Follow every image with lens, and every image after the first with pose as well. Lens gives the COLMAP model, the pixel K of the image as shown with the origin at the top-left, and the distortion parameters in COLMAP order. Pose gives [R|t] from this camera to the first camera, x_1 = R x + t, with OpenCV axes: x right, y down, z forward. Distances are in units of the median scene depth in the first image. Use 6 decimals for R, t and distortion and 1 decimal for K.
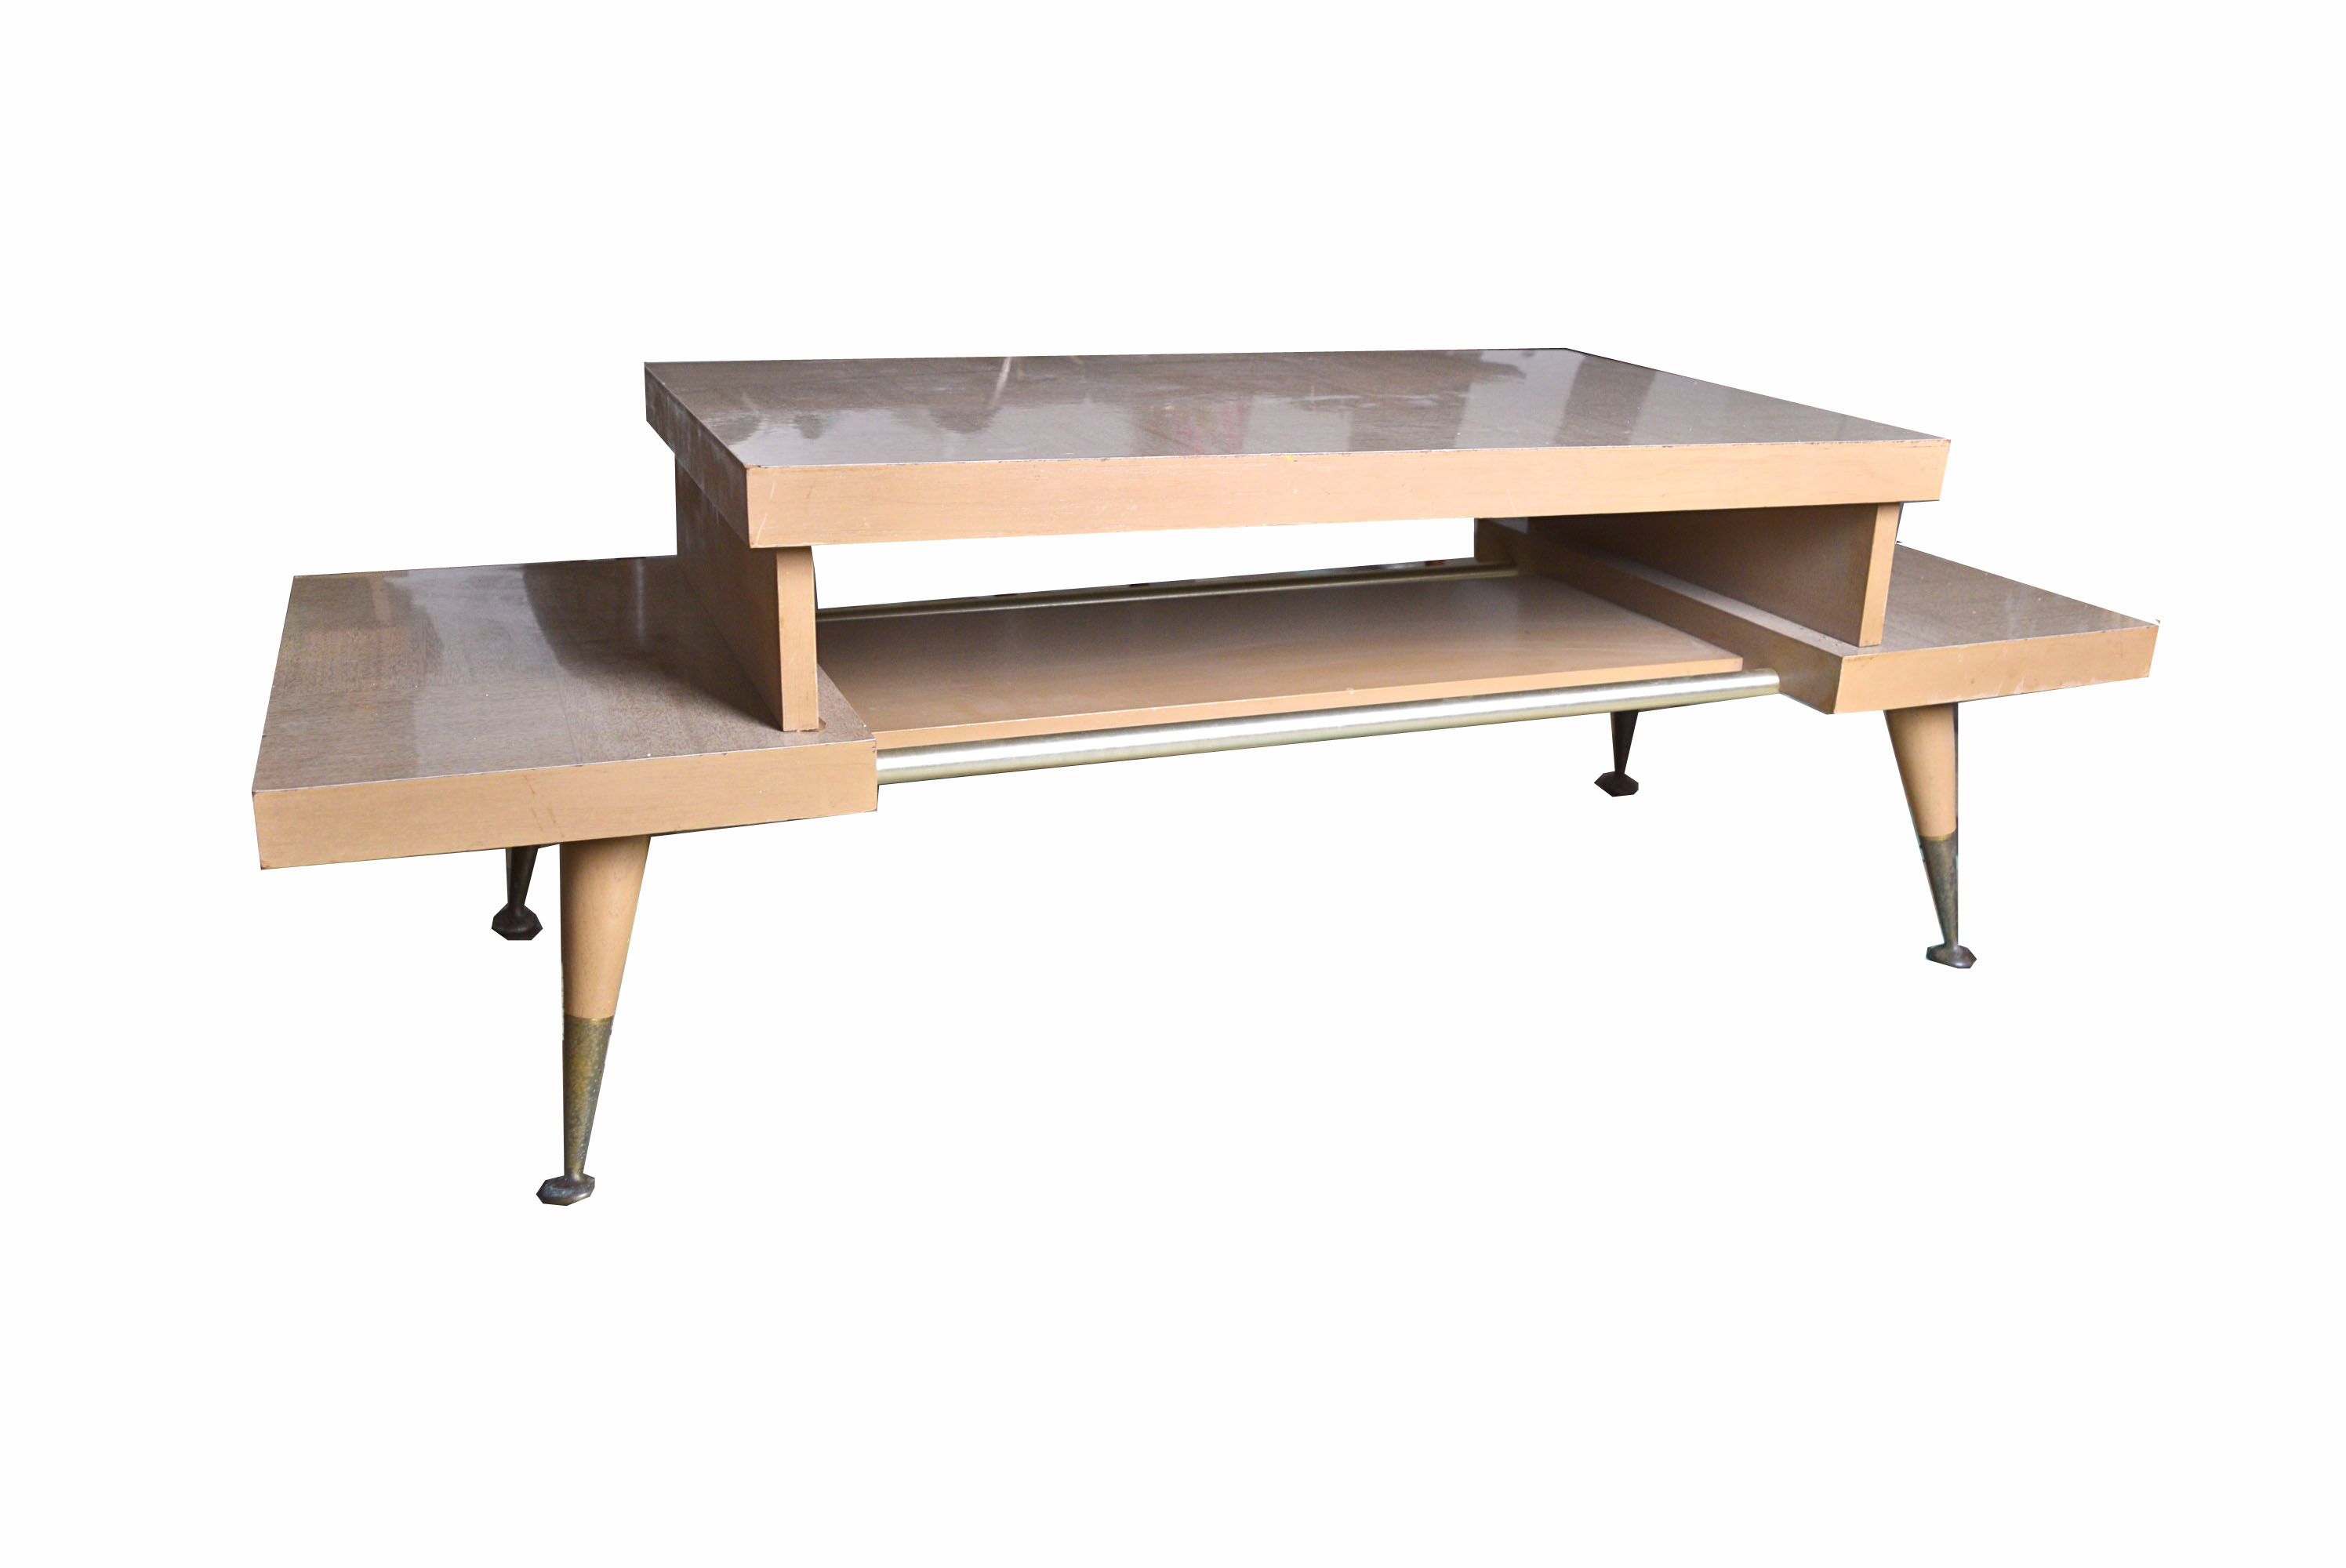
lens RADIAL K [[1730.5, 0, 1173.0], [0, 1730.5, 784.0], [0, 0, 1]] dist [-0.147921, 0.001431]
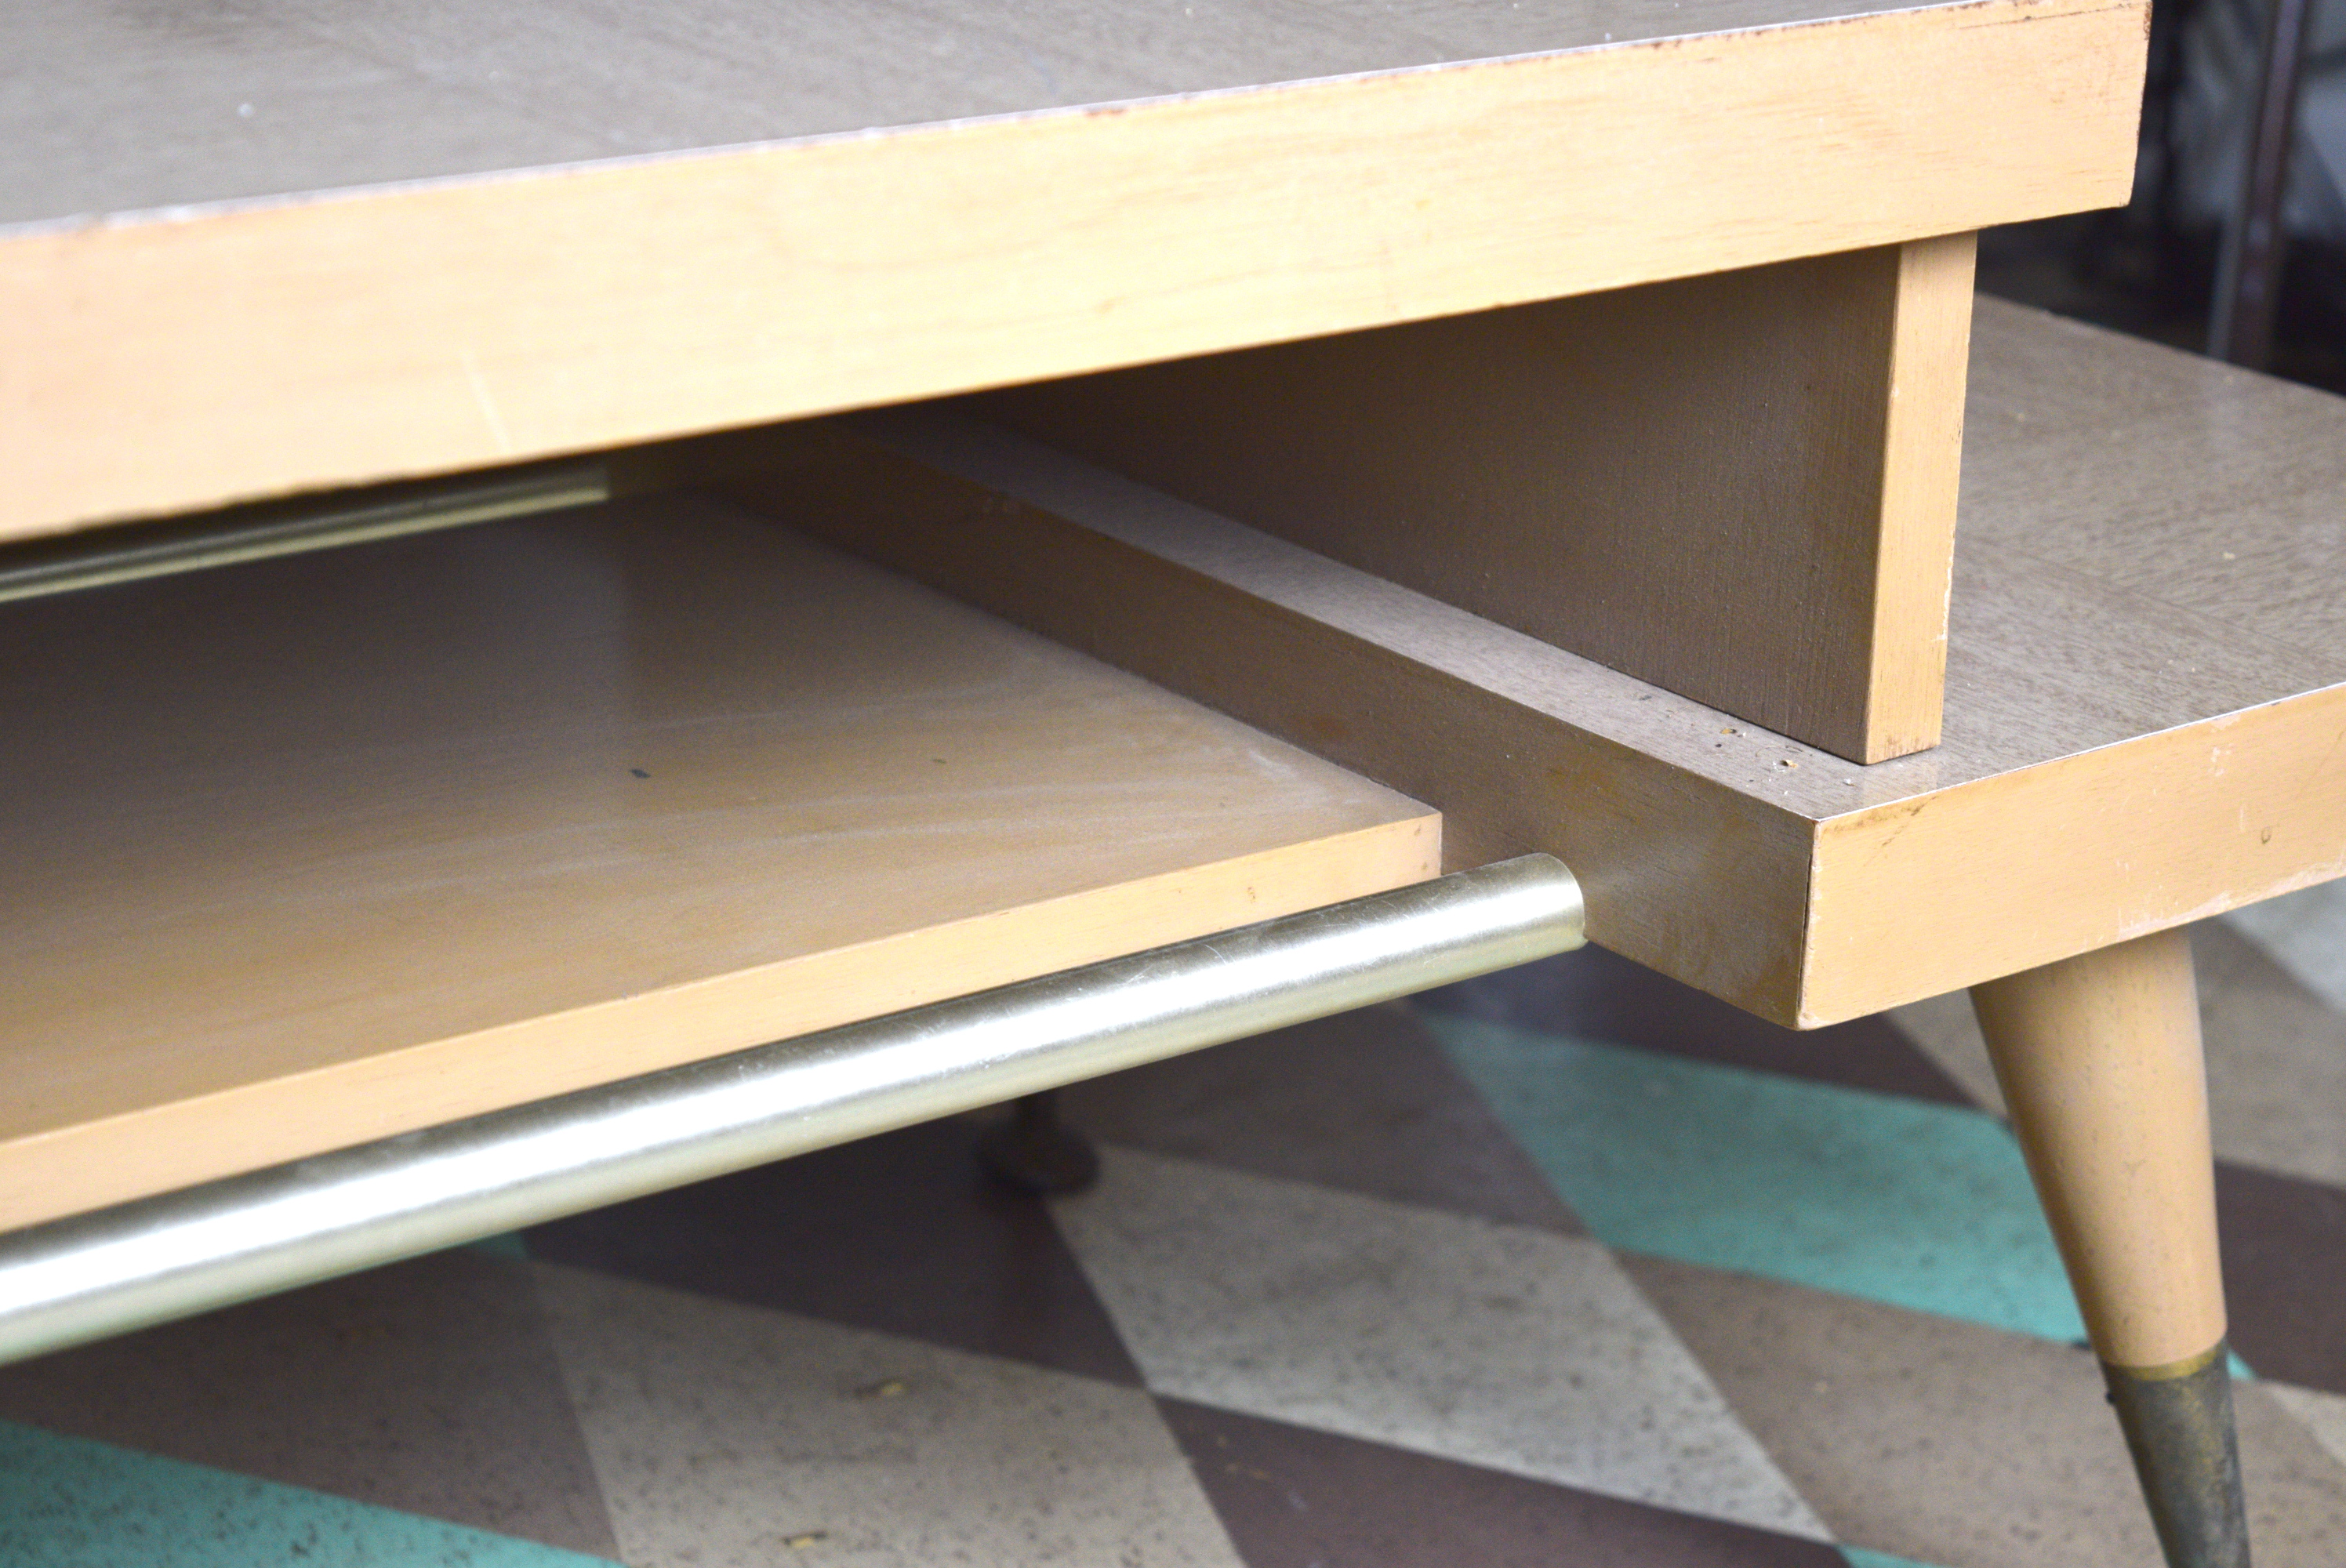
lens RADIAL K [[5133.9, 0, 1173.0], [0, 5133.9, 784.0], [0, 0, 1]] dist [-0.121133, -0.393292]
pose [[0.958360, -0.079879, 0.274163, 0.072193], [0.083664, 0.996492, -0.002119, -0.082318], [-0.273032, 0.024968, 0.961681, 0.231519]]
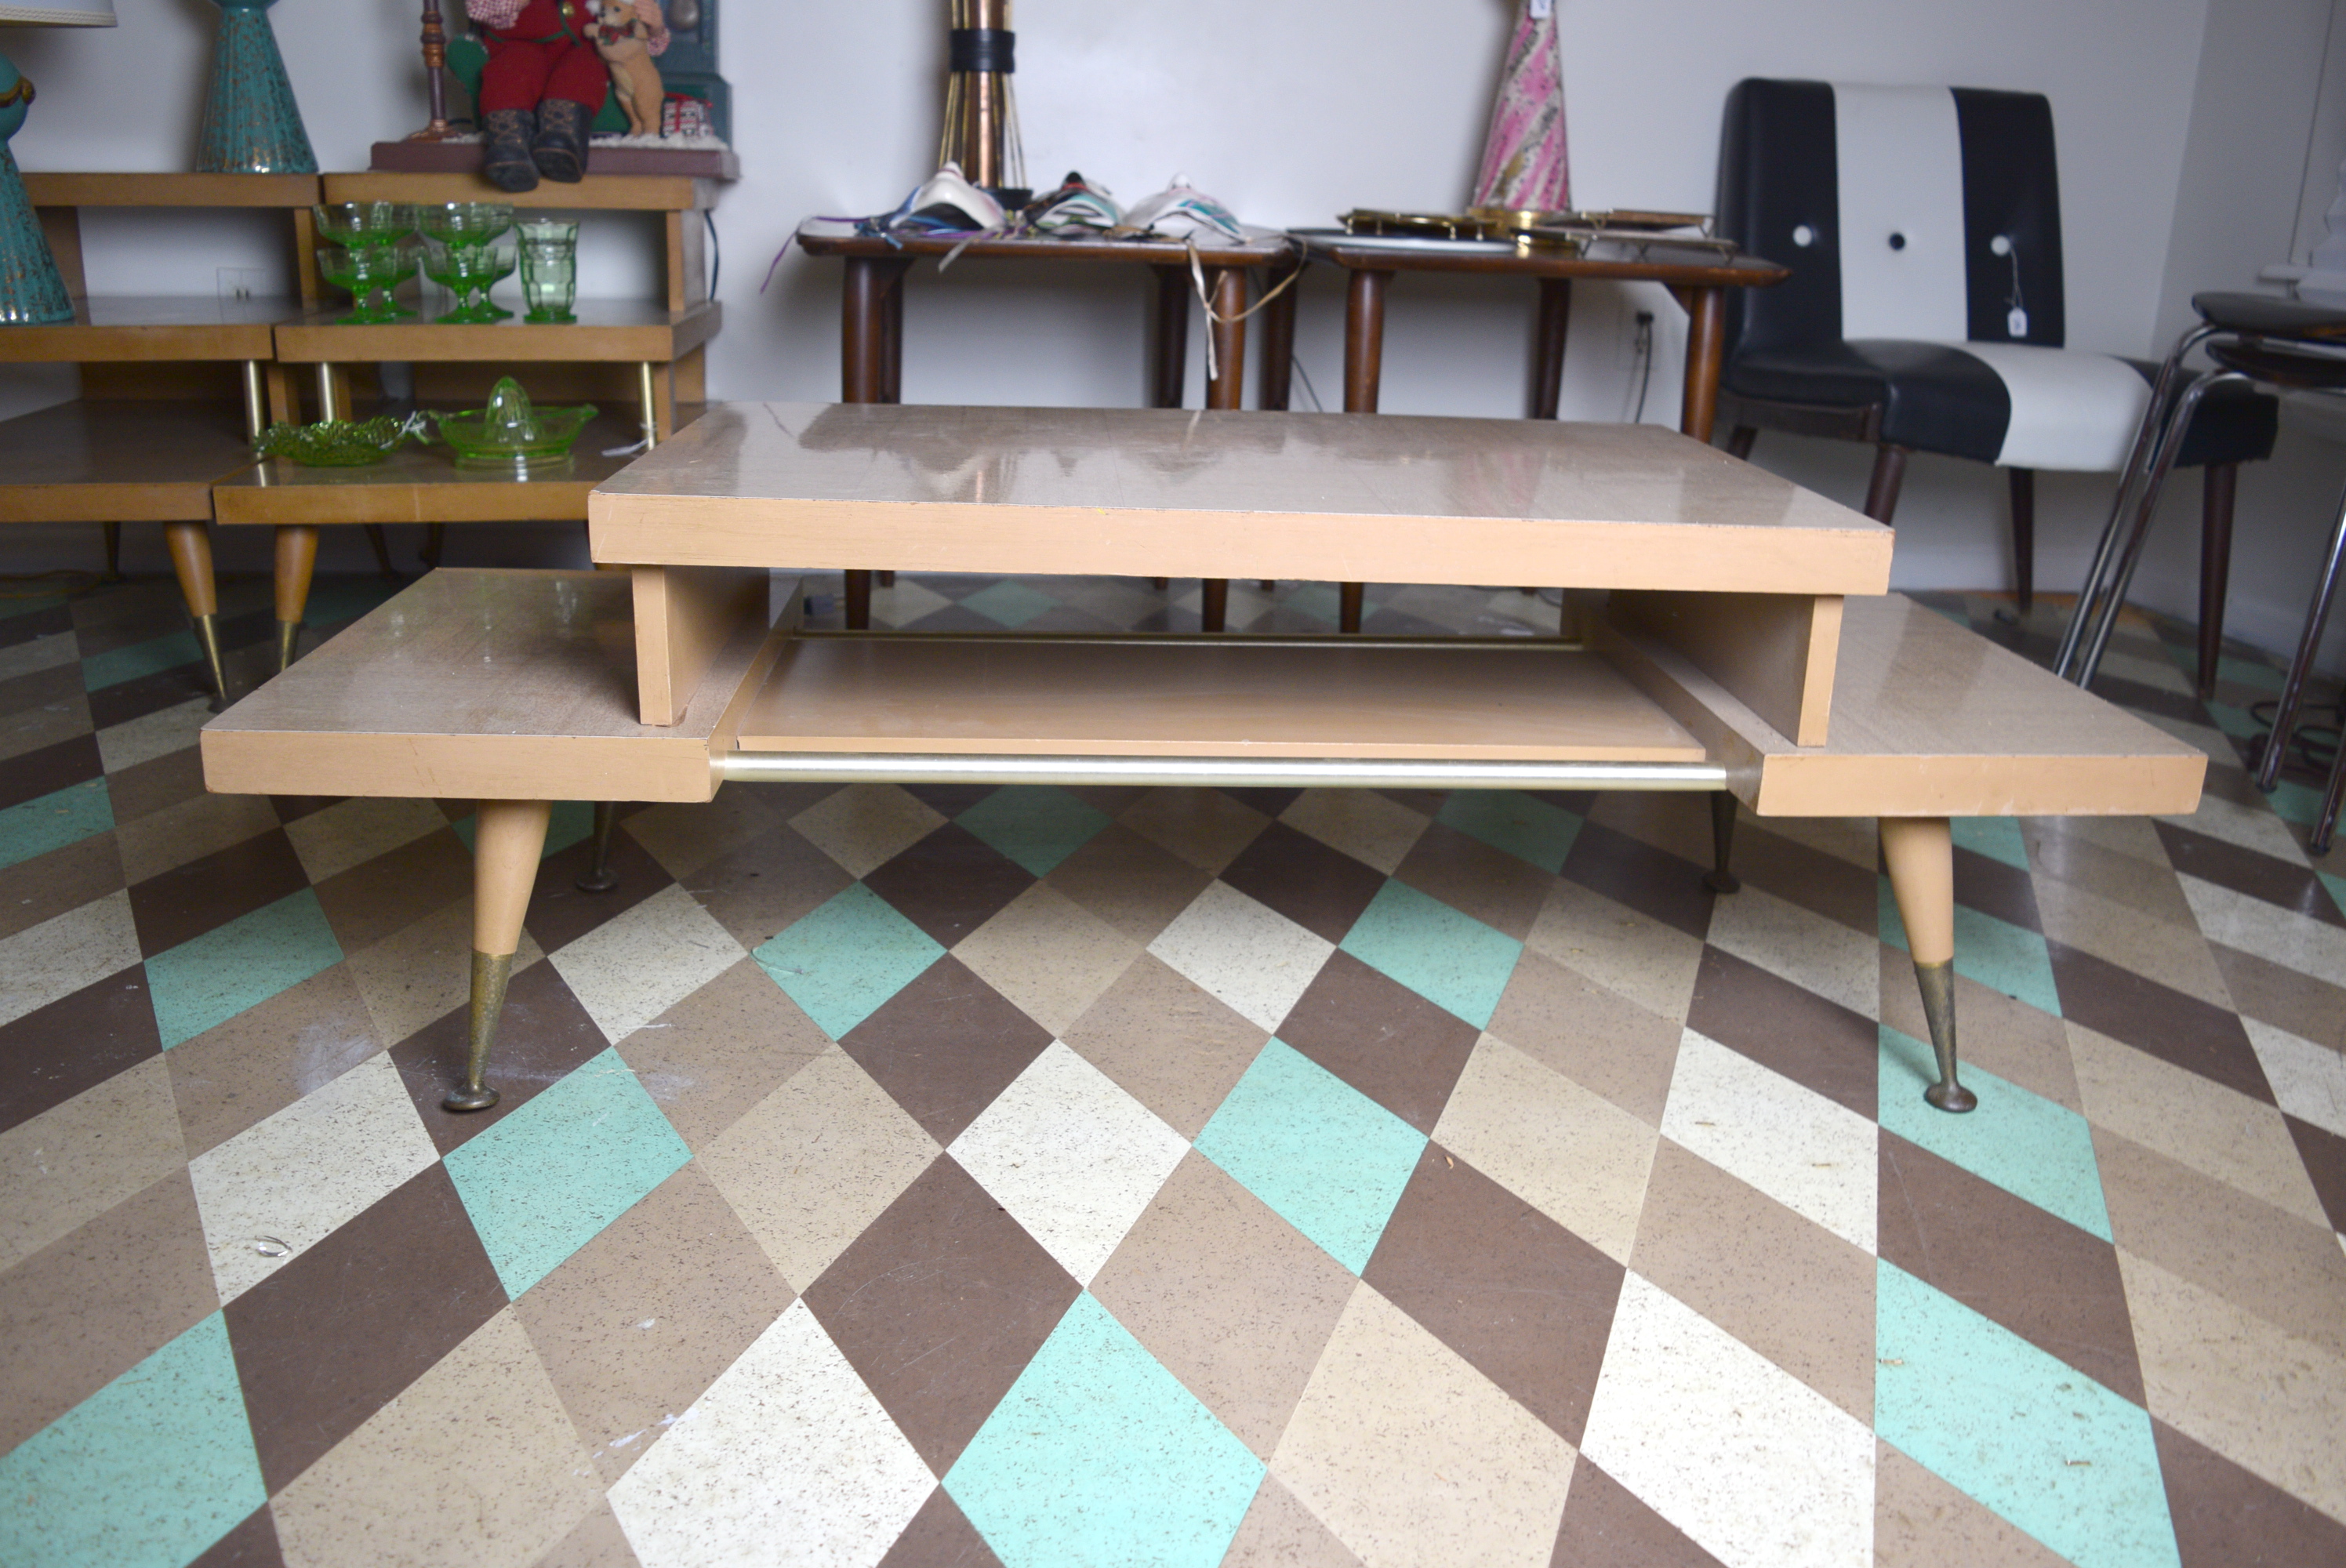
lens RADIAL K [[1730.5, 0, 1173.0], [0, 1730.5, 784.0], [0, 0, 1]] dist [-0.147921, 0.001431]
pose [[0.957486, 0.100342, -0.270467, 0.314018], [-0.107798, 0.994090, -0.012816, -0.010508], [0.267583, 0.041427, 0.962644, 0.000264]]
